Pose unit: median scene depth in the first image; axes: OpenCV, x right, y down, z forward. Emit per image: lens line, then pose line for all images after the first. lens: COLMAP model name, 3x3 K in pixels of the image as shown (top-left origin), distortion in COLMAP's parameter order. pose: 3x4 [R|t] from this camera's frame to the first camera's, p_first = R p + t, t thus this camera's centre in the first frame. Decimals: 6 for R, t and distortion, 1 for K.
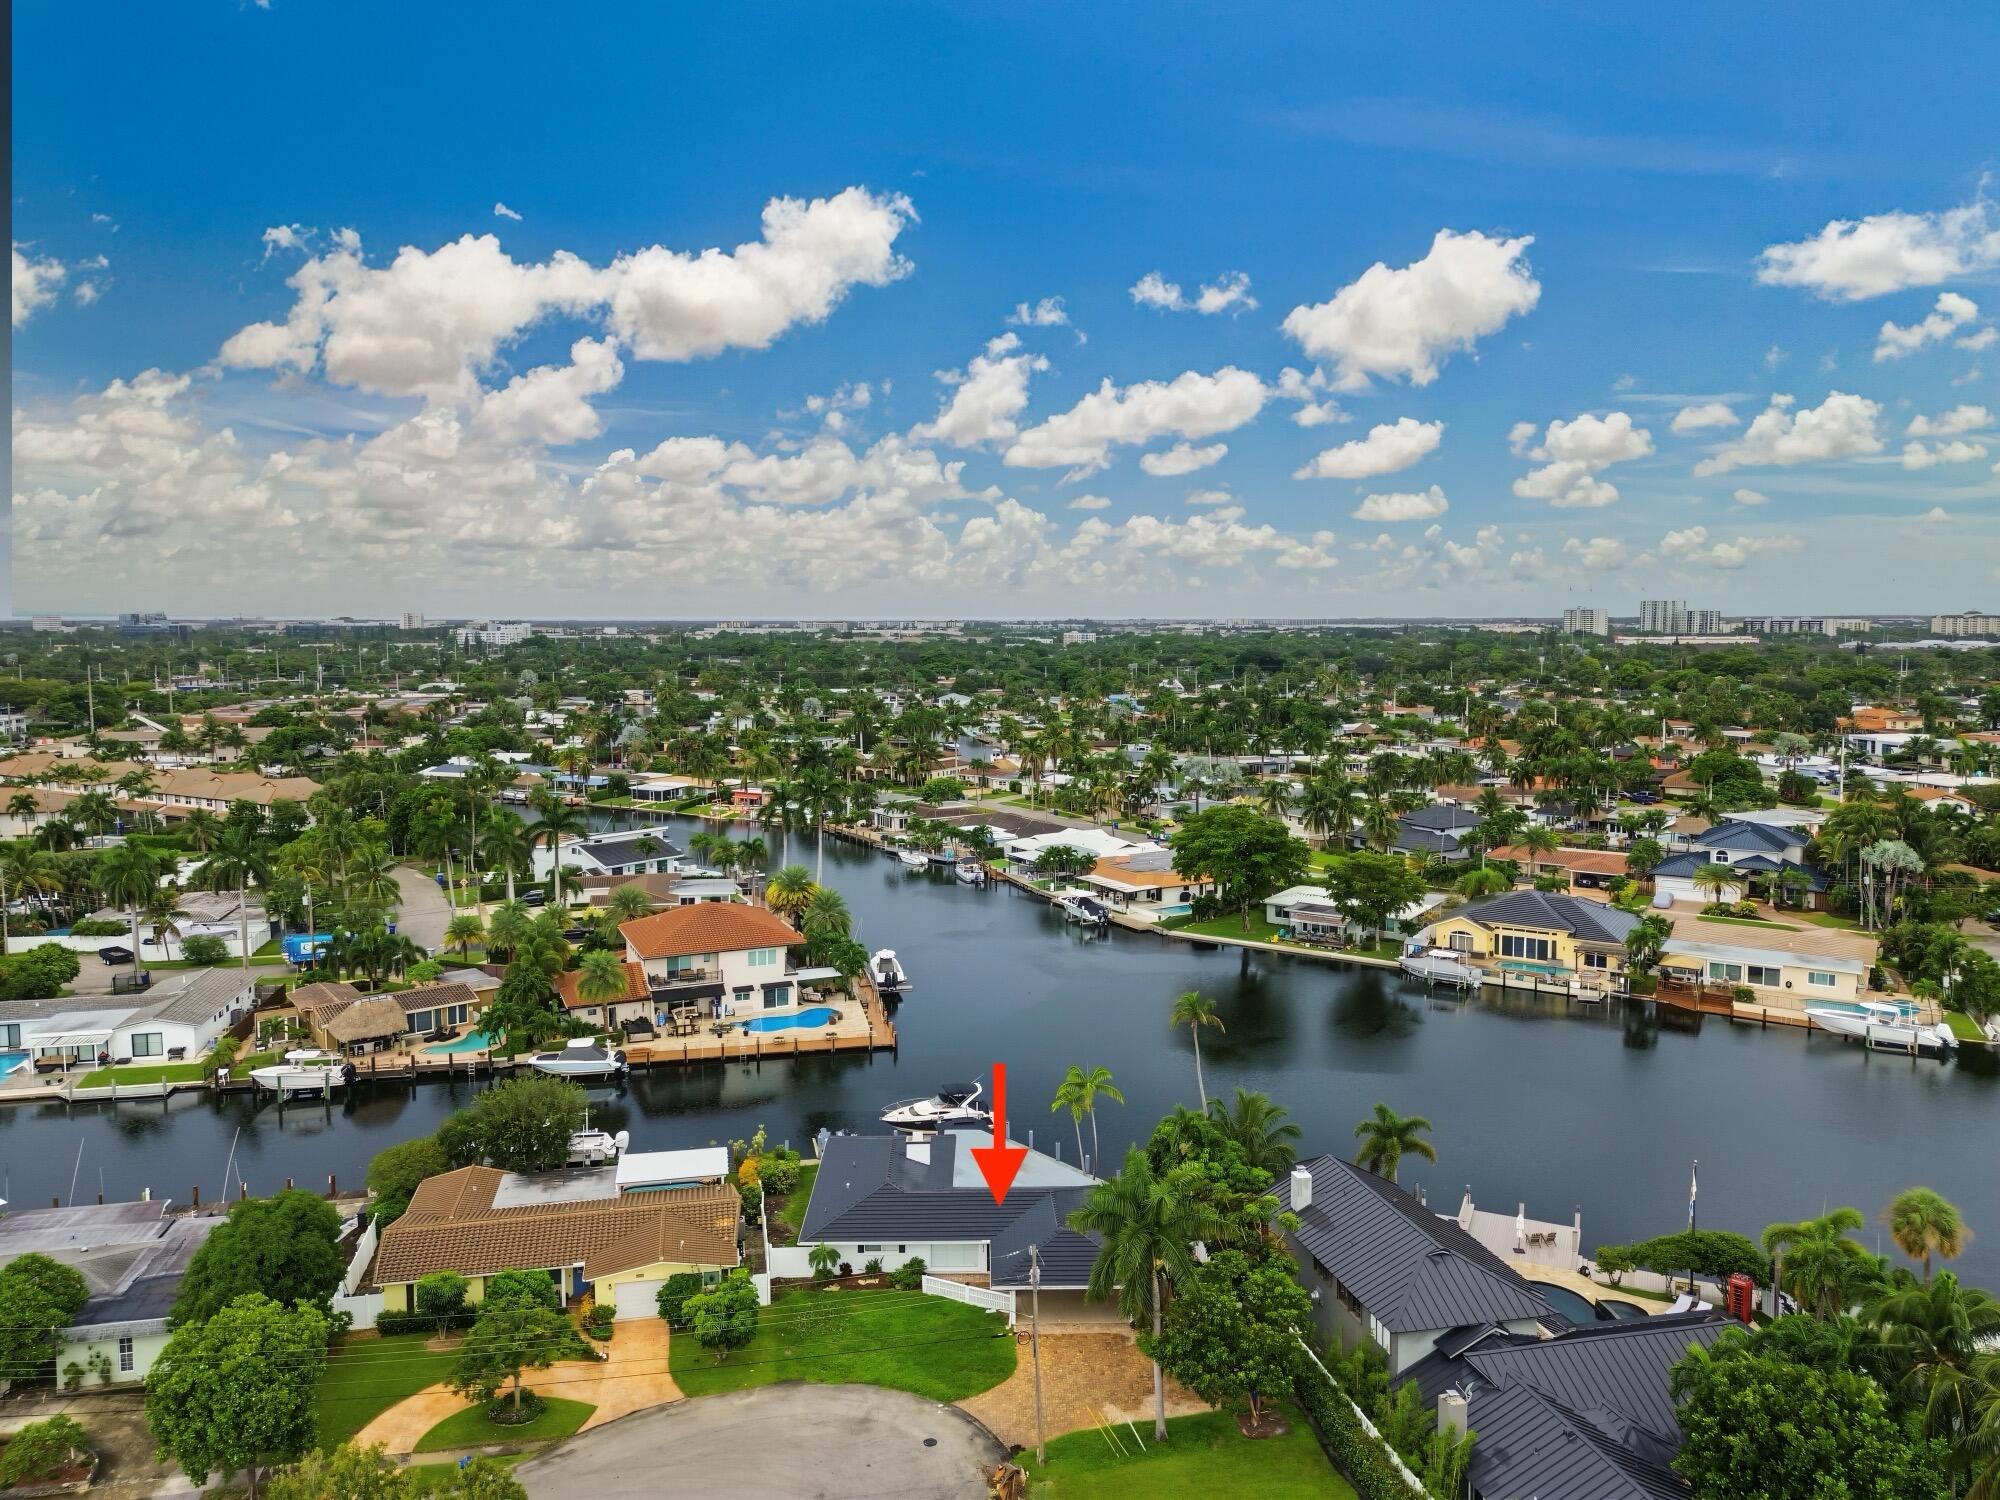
lens RADIAL K [[1412.5, 0, 1000.0], [0, 1412.5, 750.0], [0, 0, 1]] dist [0.092072, -0.118151]
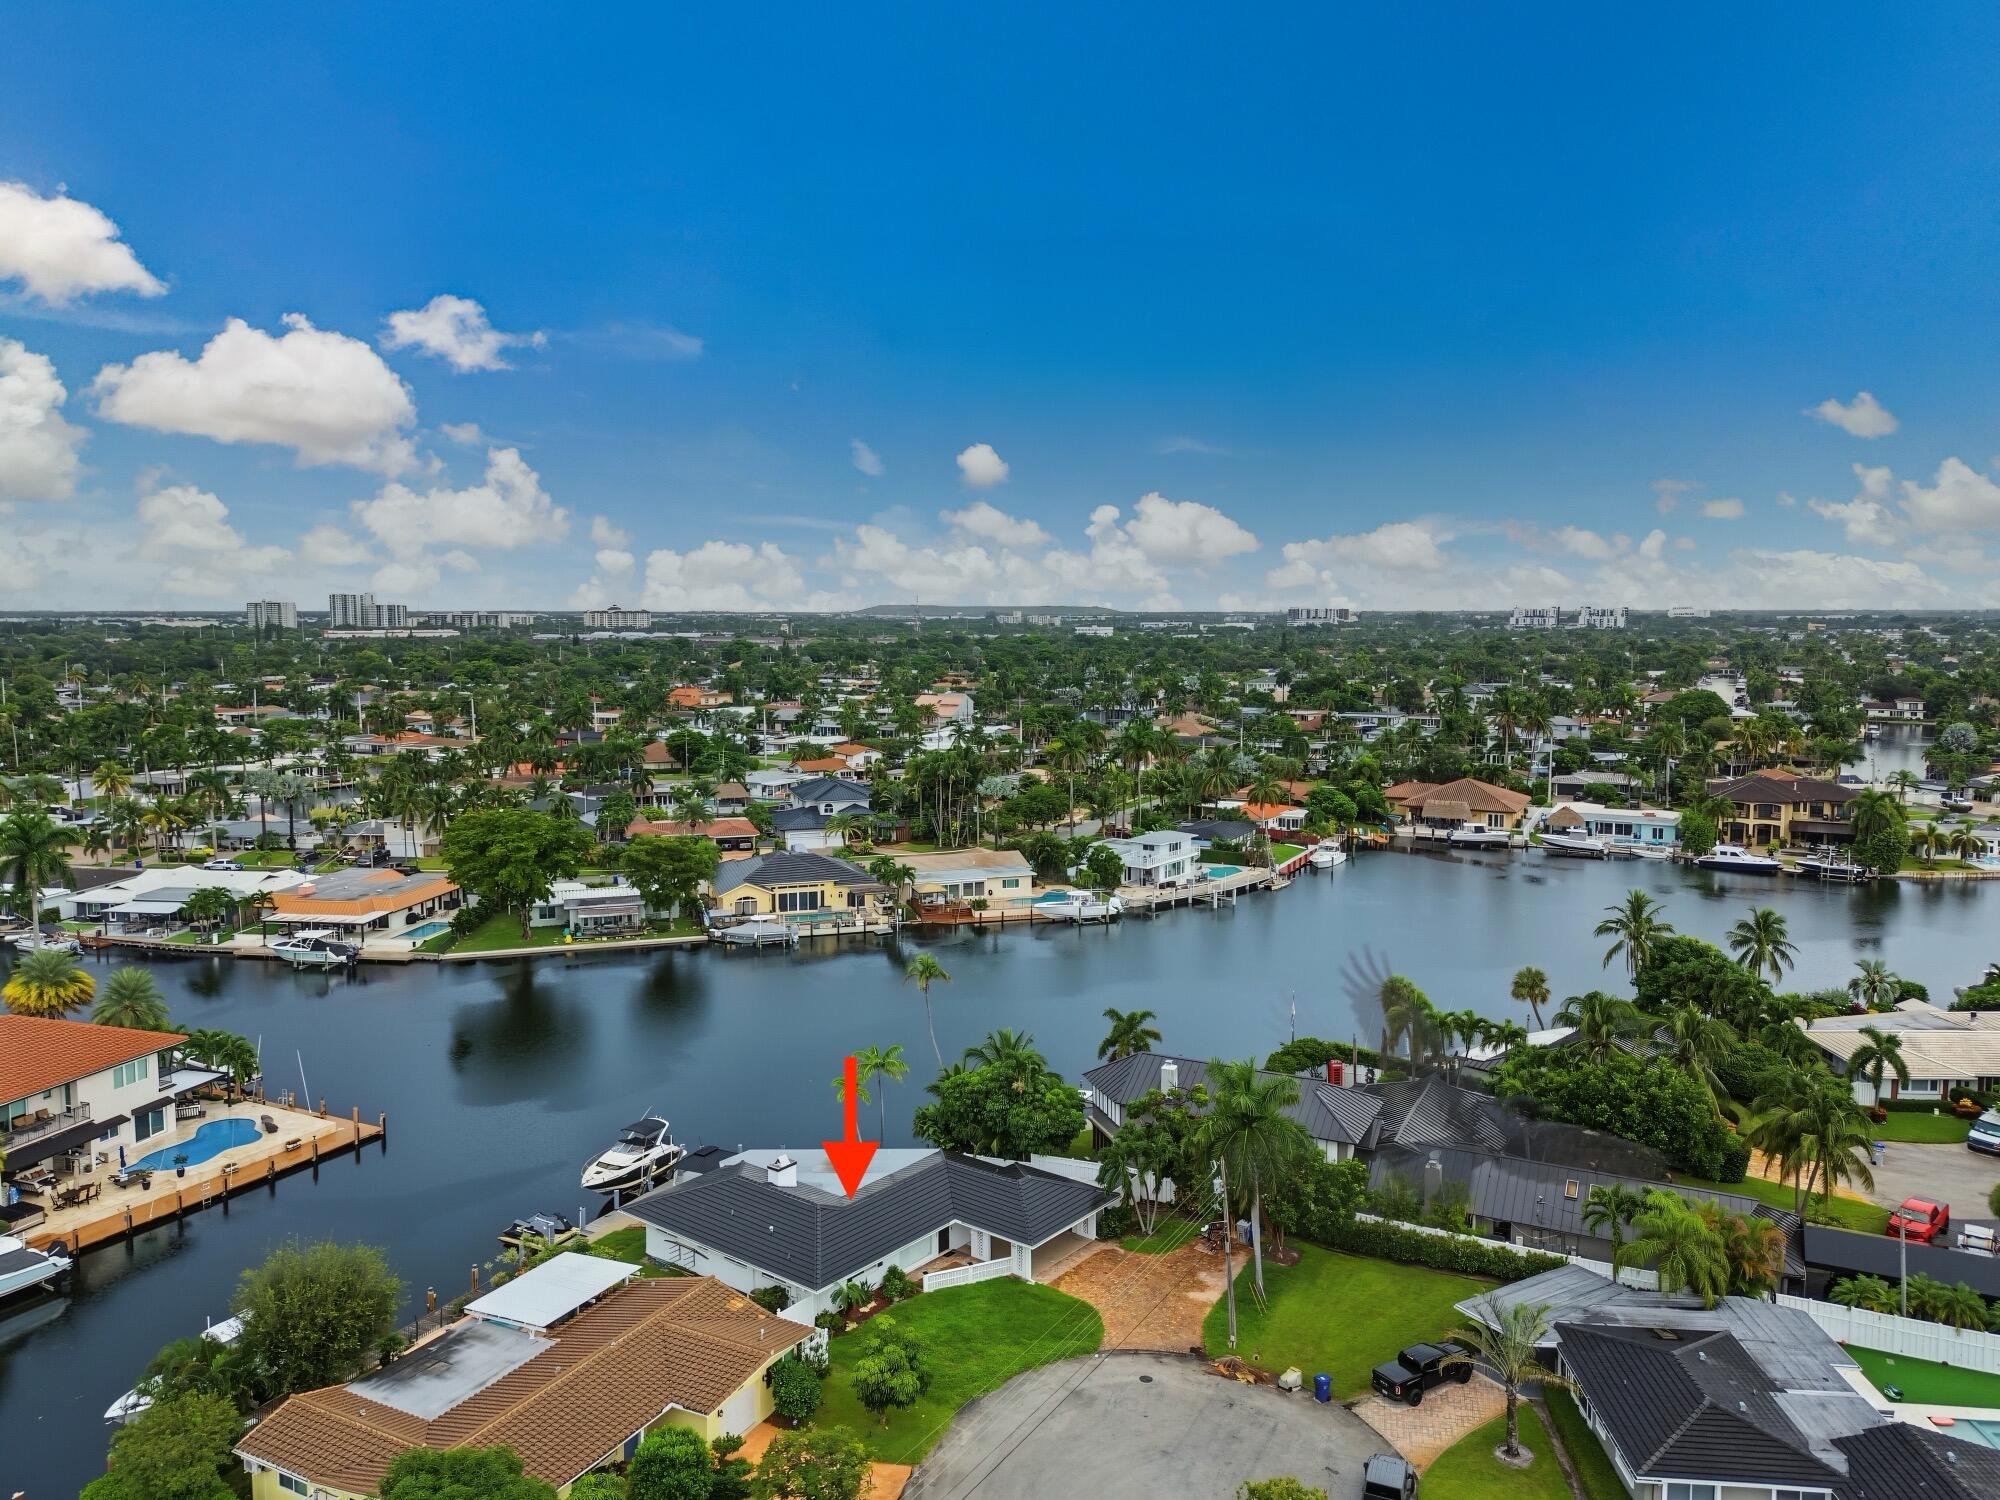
lens RADIAL K [[1412.5, 0, 1000.0], [0, 1412.5, 750.0], [0, 0, 1]] dist [0.092072, -0.118151]
pose [[0.631564, -0.075303, 0.771658, -0.433306], [0.072407, 0.996651, 0.037997, -0.011902], [-0.771935, 0.031876, 0.634902, 0.194942]]
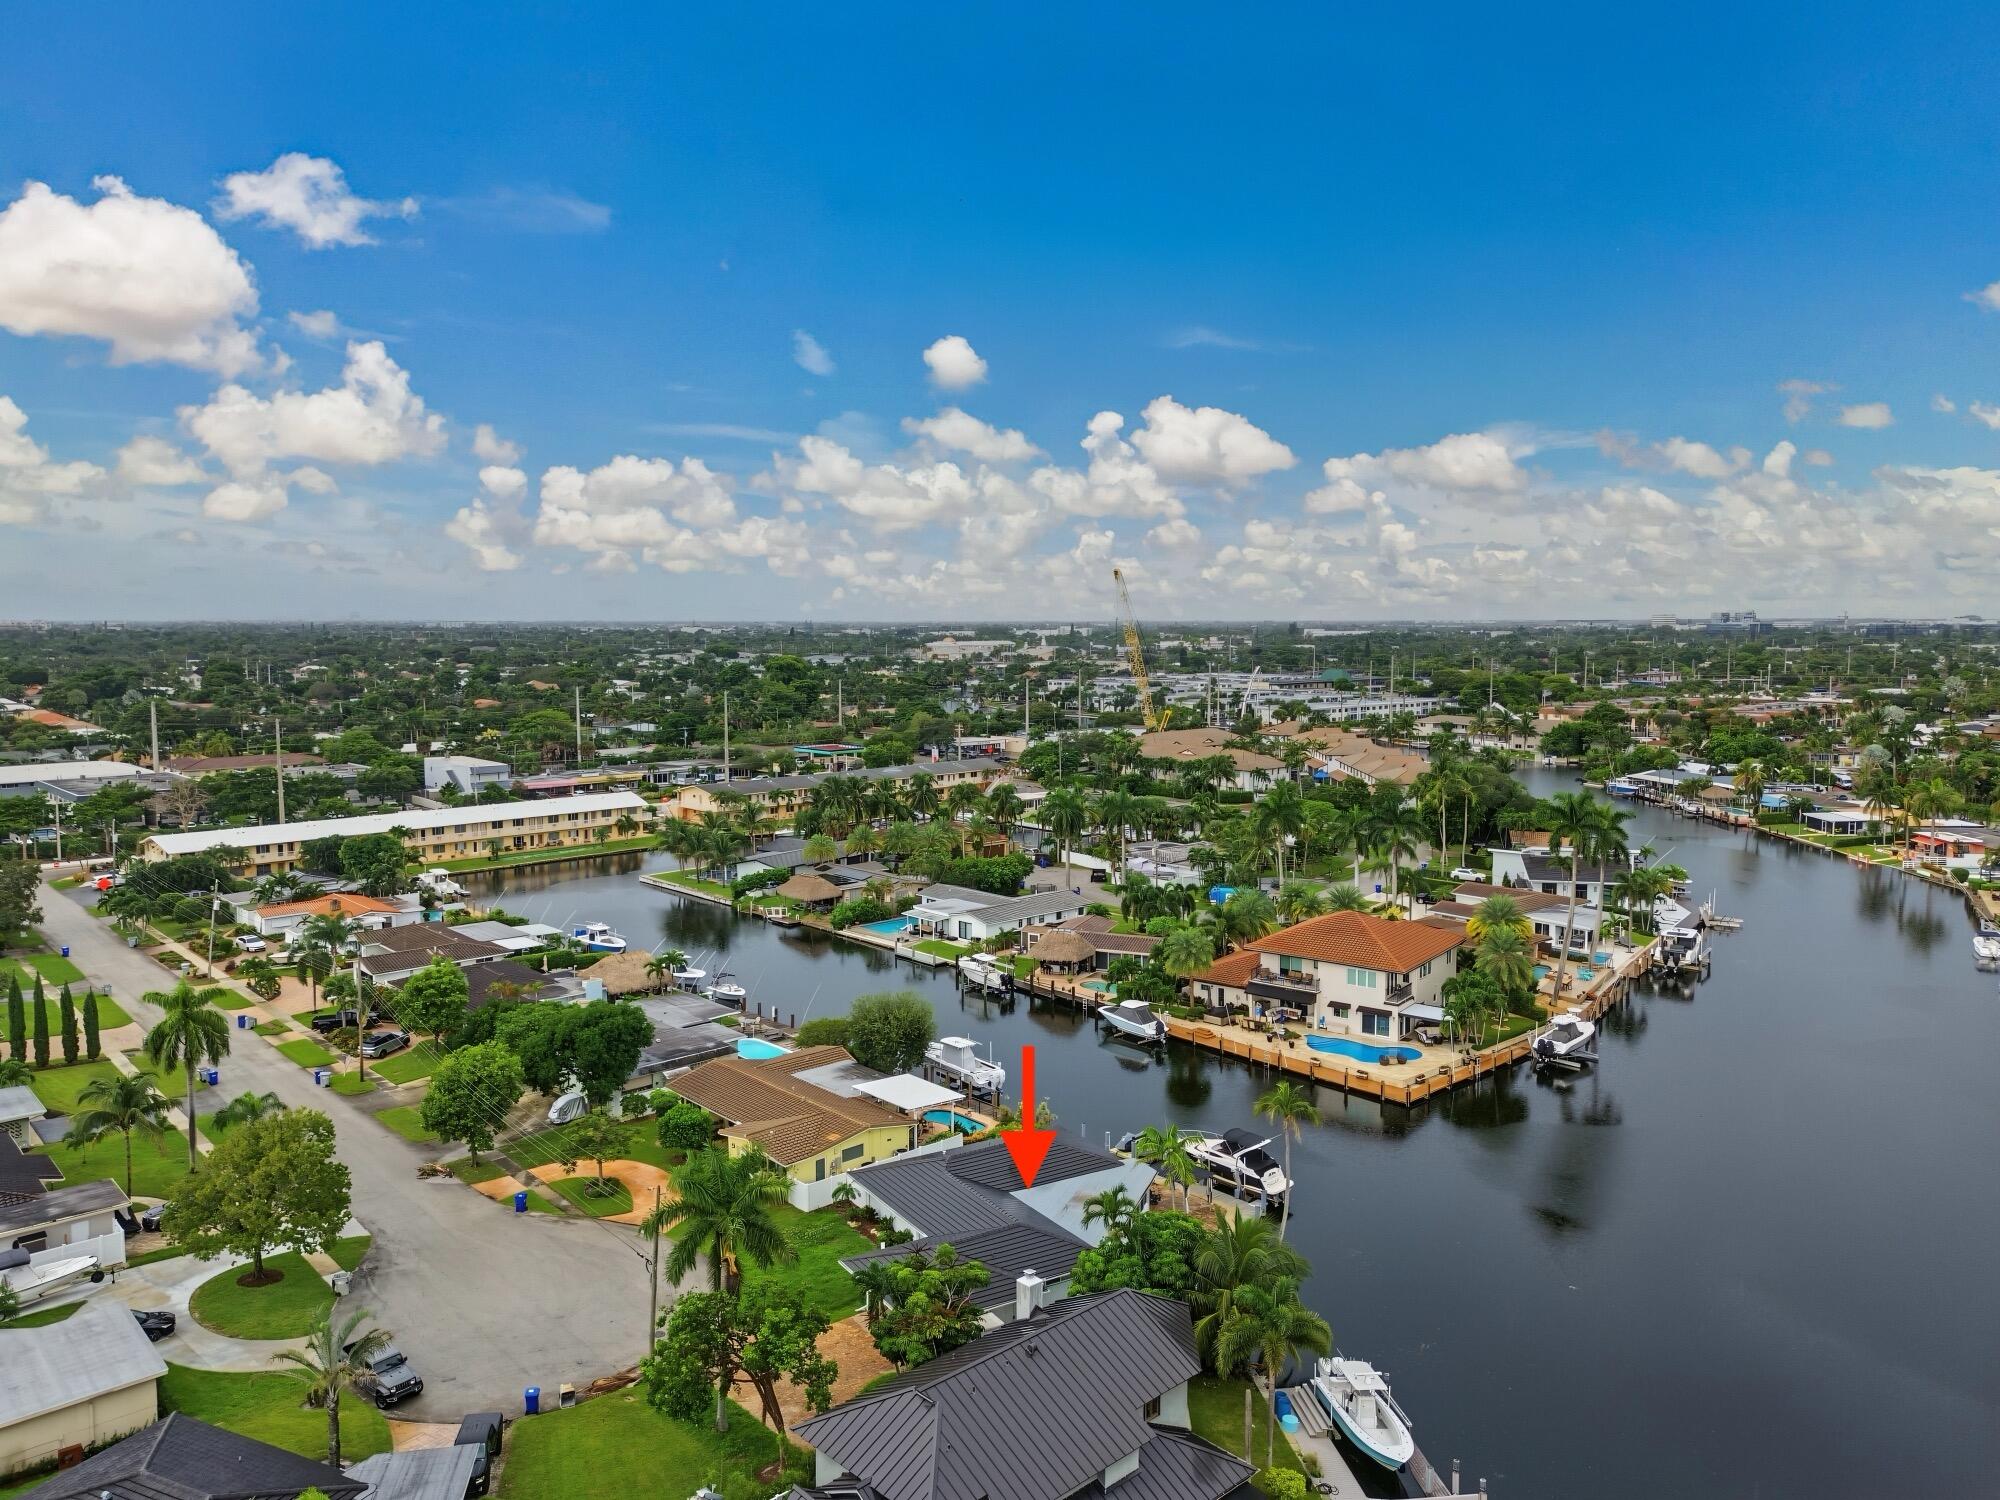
lens RADIAL K [[1412.5, 0, 1000.0], [0, 1412.5, 750.0], [0, 0, 1]] dist [0.092072, -0.118151]
pose [[0.528377, 0.088271, -0.844409, 0.478386], [-0.089100, 0.994854, 0.048245, -0.026275], [0.844322, 0.049745, 0.533522, 0.289769]]
